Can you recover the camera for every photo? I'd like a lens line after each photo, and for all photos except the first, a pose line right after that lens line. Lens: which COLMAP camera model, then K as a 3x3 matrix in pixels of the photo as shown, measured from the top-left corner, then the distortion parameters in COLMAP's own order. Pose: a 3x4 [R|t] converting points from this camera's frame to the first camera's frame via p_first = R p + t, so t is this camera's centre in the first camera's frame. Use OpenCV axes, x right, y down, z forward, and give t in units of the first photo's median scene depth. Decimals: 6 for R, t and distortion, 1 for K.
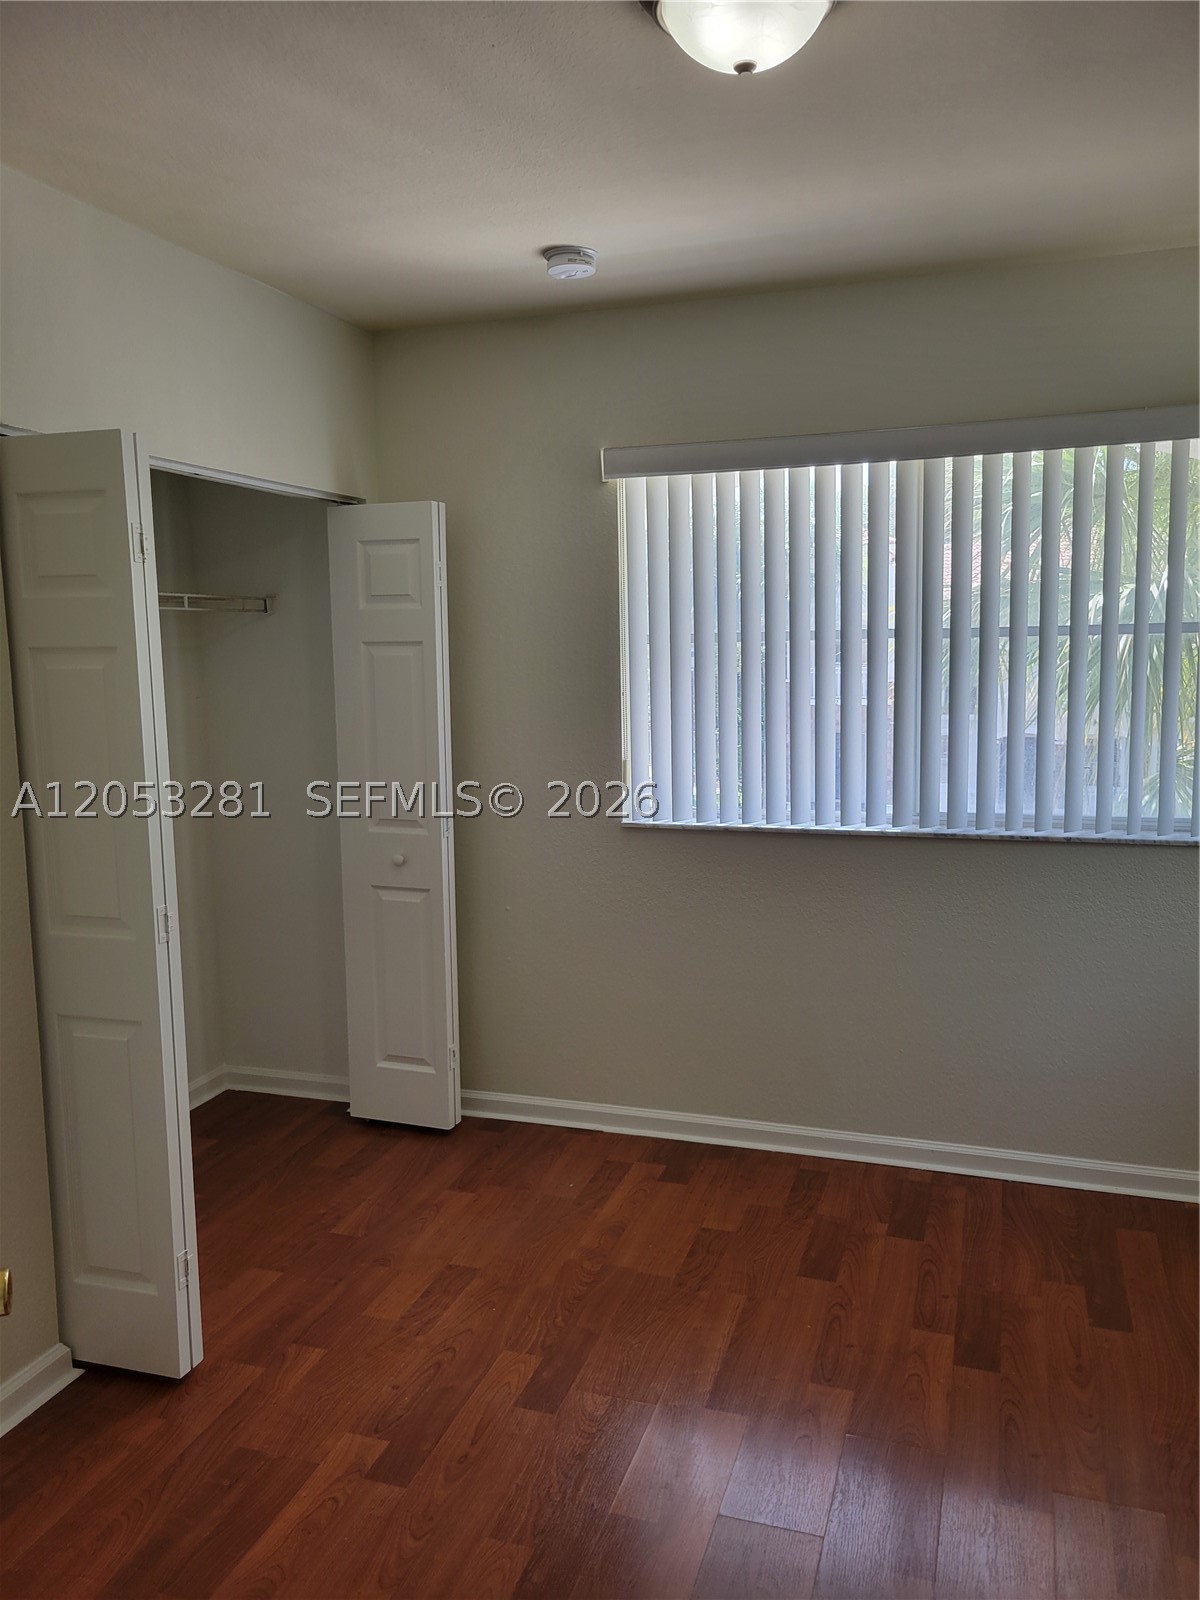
lens RADIAL K [[1206.3, 0, 600.0], [0, 1206.3, 800.0], [0, 0, 1]] dist [0.006544, 0.001999]
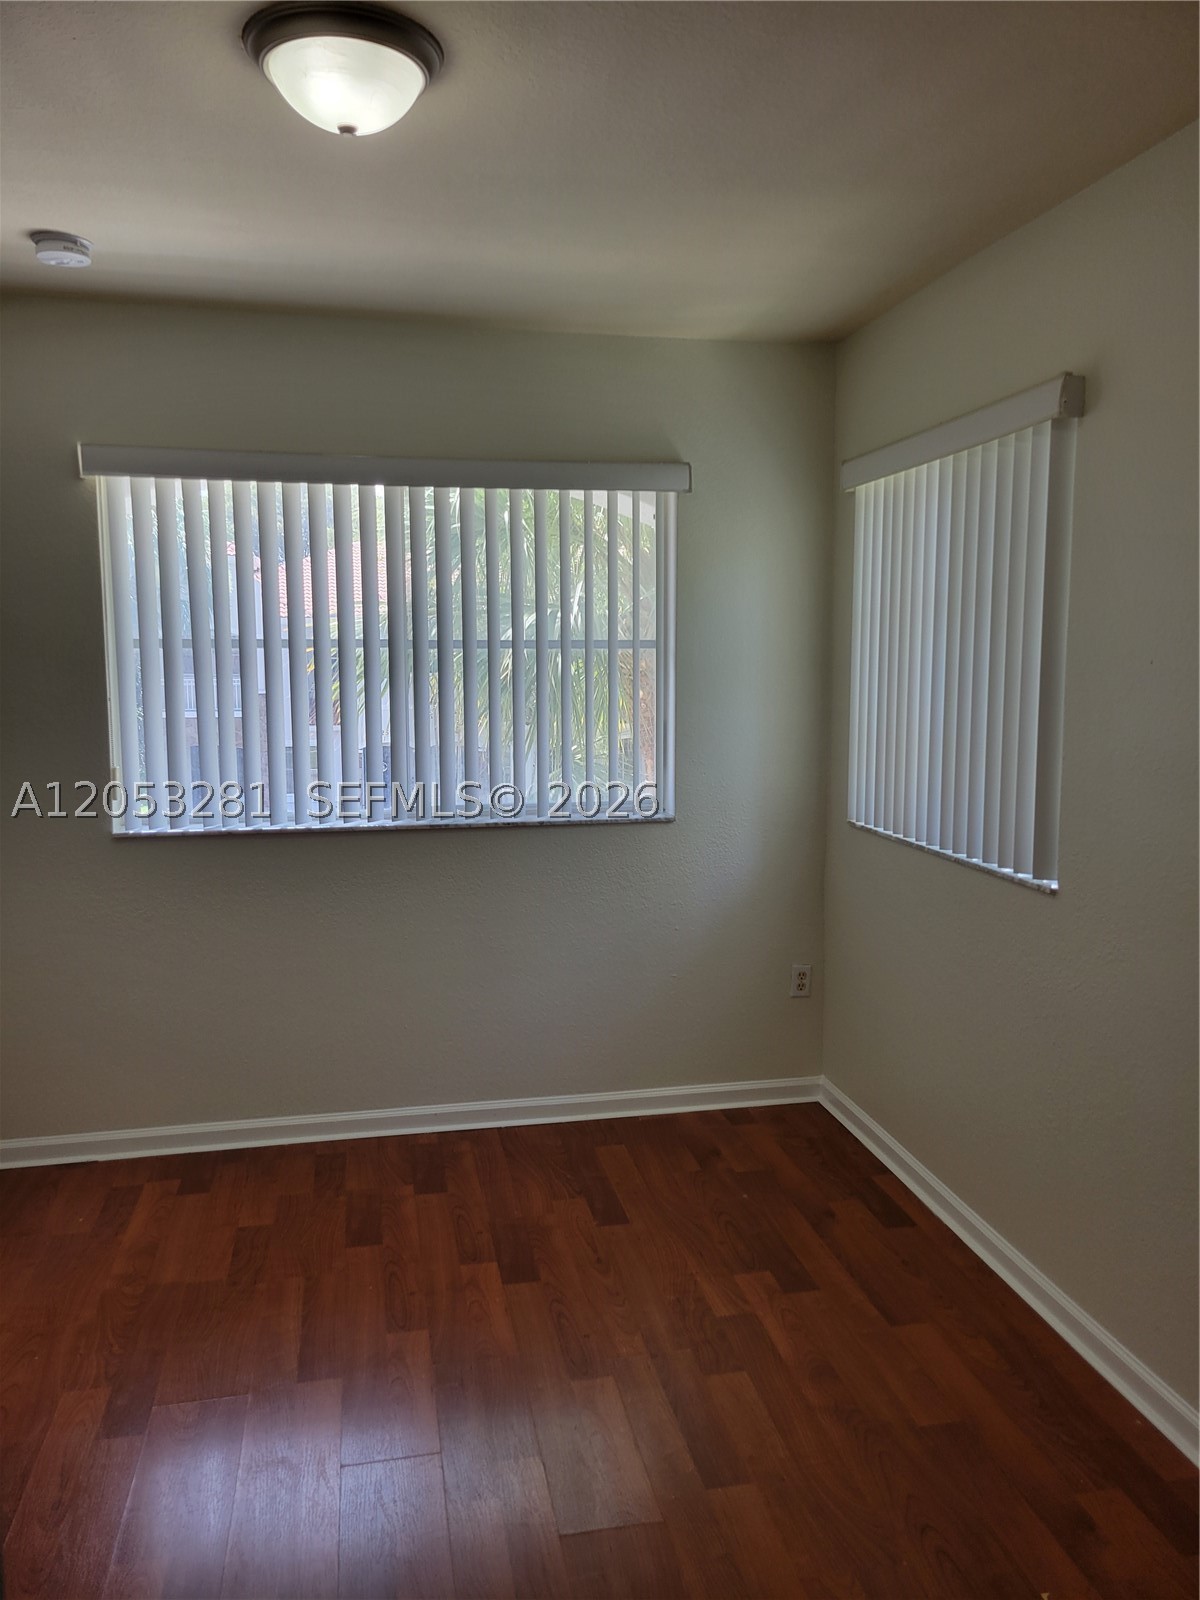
lens RADIAL K [[1206.4, 0, 600.0], [0, 1206.4, 800.0], [0, 0, 1]] dist [0.060385, -0.101186]
pose [[0.860053, -0.045175, 0.508200, -0.163747], [0.049724, 0.998752, 0.004631, 0.007965], [-0.507775, 0.021287, 0.861226, -0.037772]]
